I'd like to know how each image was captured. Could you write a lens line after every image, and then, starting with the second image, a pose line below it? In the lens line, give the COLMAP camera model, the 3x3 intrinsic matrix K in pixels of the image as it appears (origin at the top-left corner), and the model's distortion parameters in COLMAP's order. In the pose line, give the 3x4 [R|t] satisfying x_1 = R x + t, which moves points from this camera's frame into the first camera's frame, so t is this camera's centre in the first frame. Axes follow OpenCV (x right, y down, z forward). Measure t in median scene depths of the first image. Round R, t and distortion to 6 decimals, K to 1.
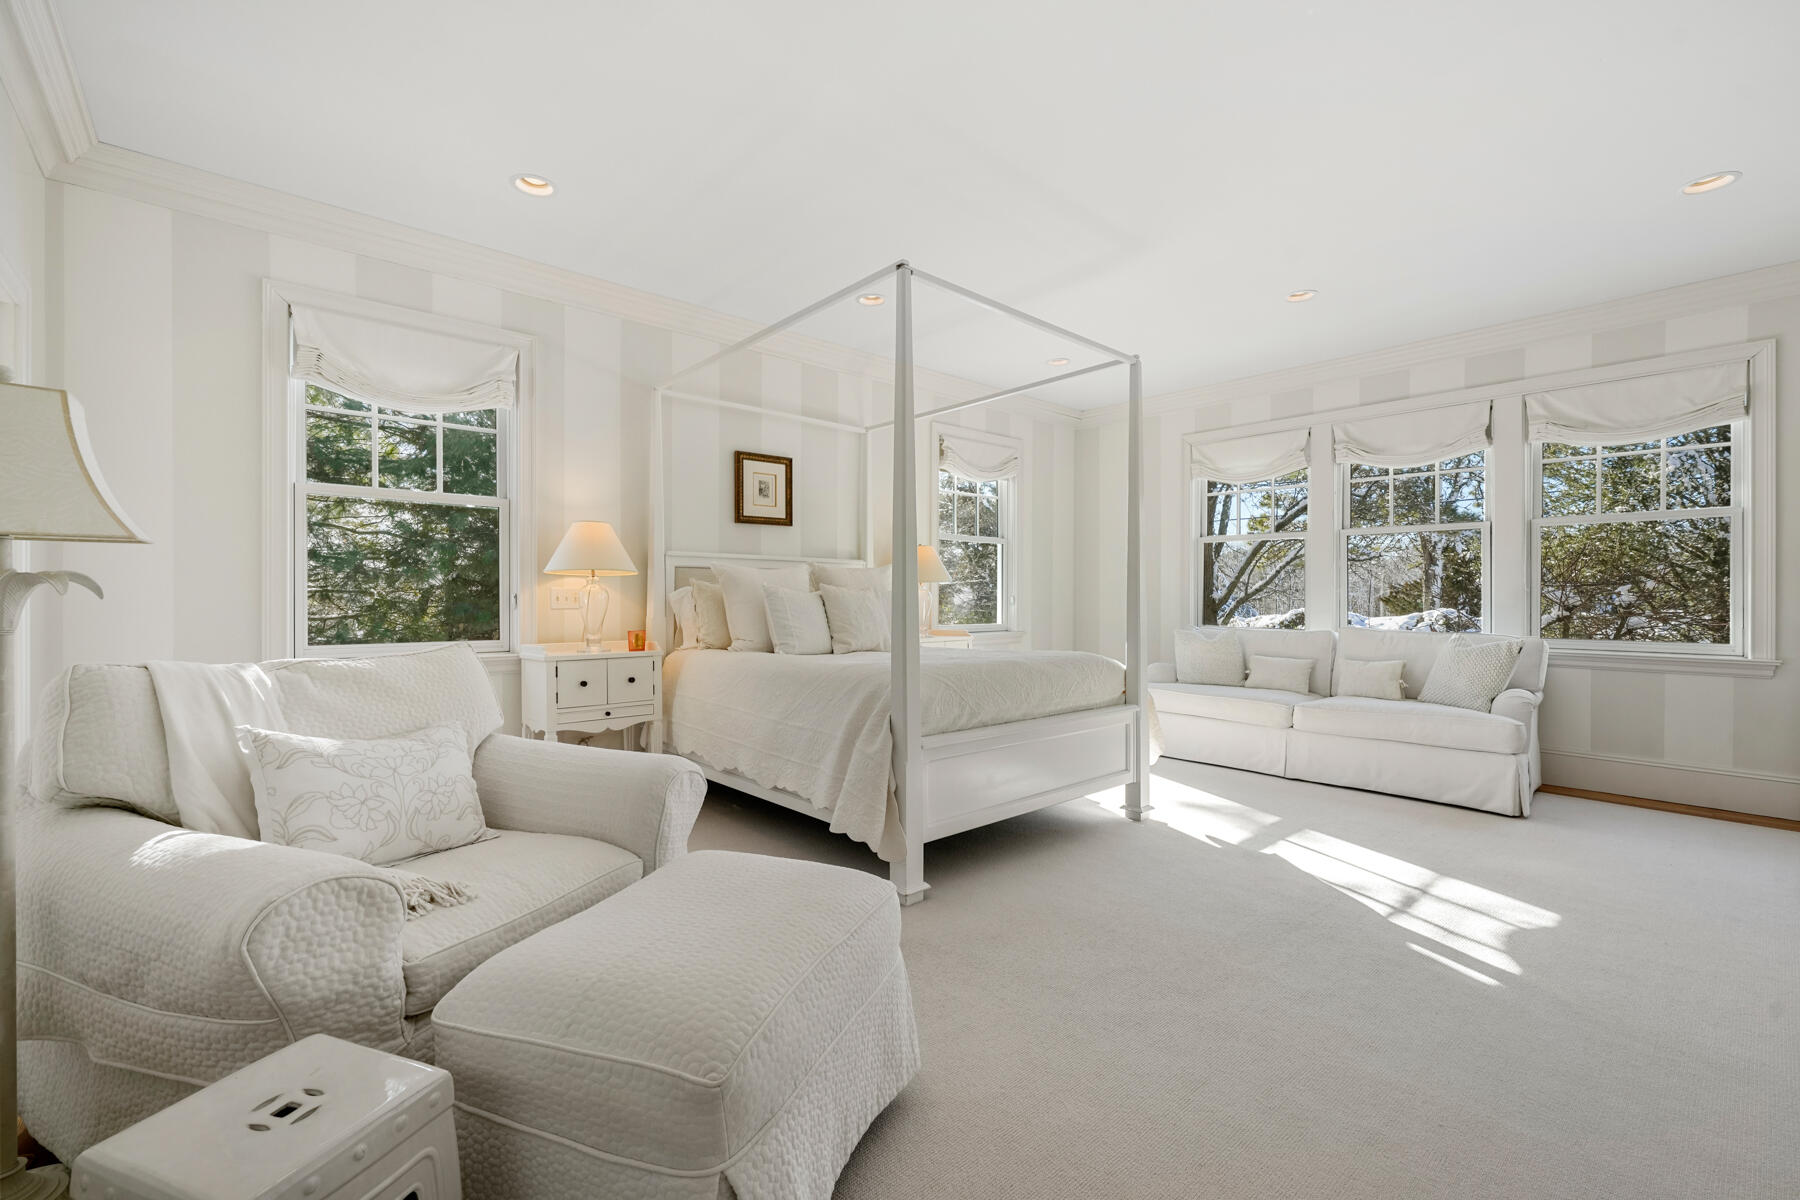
lens RADIAL K [[763.4, 0, 898.1], [0, 763.4, 590.0], [0, 0, 1]] dist [0.001606, 0.000198]
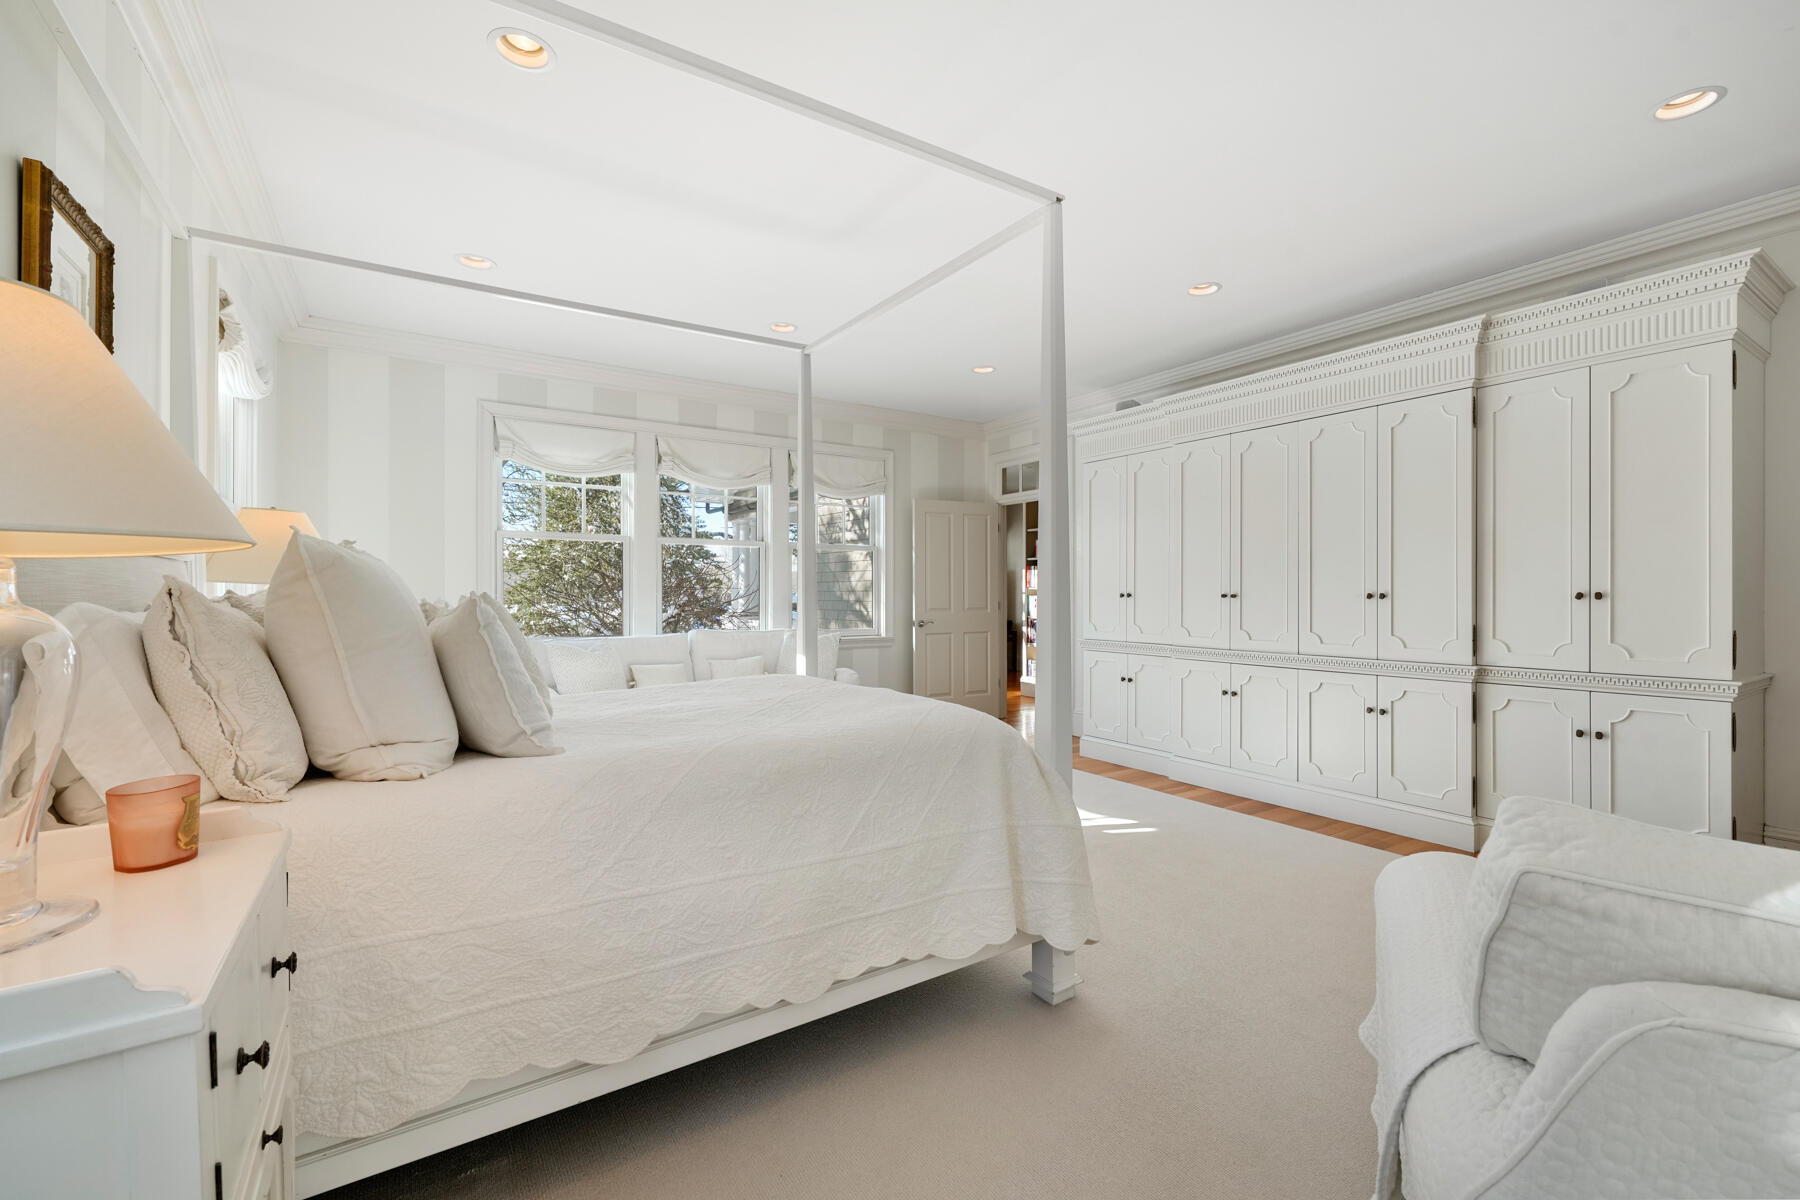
lens RADIAL K [[763.4, 0, 898.1], [0, 763.4, 590.0], [0, 0, 1]] dist [0.001606, 0.000198]
pose [[0.146106, 0.002650, 0.989265, -0.471570], [-0.007362, 0.999972, -0.001591, -0.009906], [-0.989242, -0.007051, 0.146121, 0.611462]]
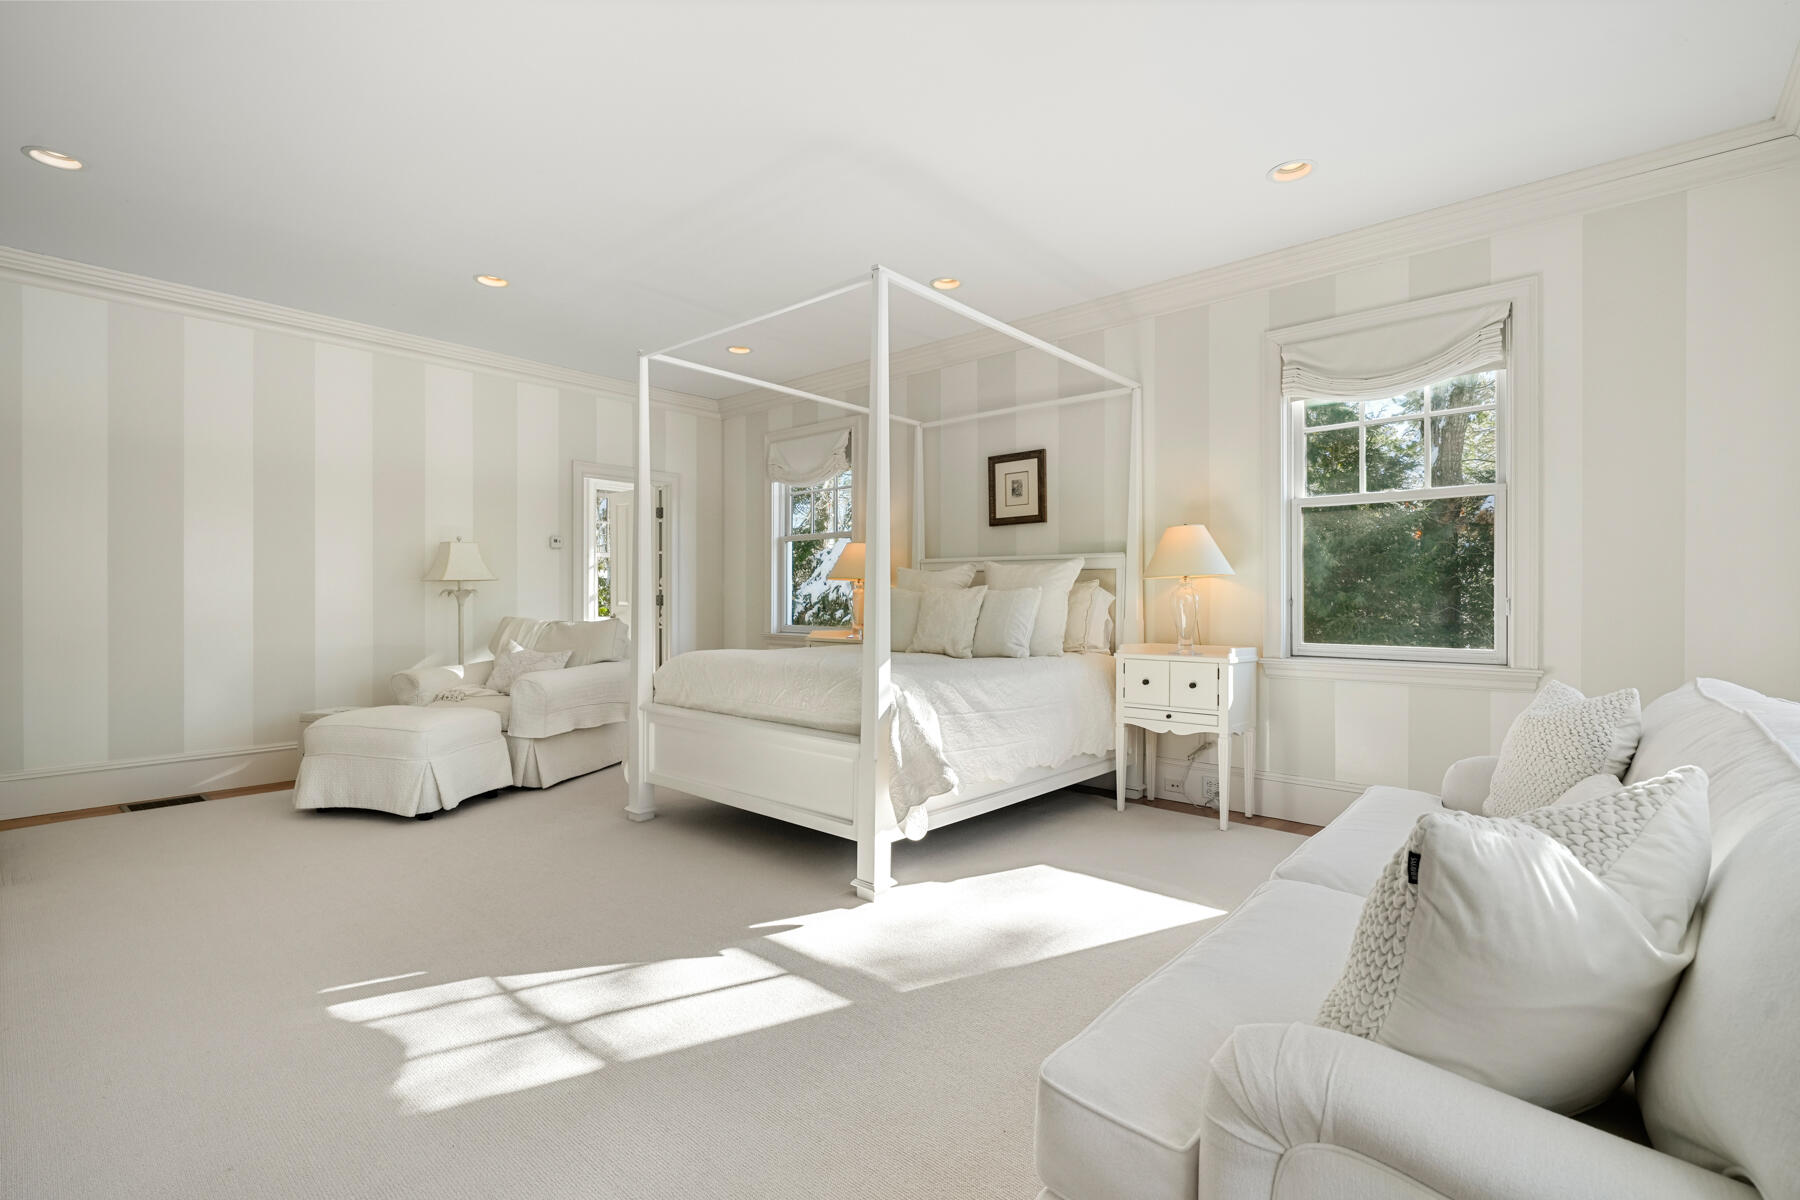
lens RADIAL K [[810.1, 0, 900.0], [0, 810.1, 600.0], [0, 0, 1]] dist [-0.018809, -0.000172]
pose [[0.117297, 0.002028, -0.993095, 0.863433], [0.005536, 0.999981, 0.002696, 0.008728], [0.993081, -0.005814, 0.117284, 0.740350]]
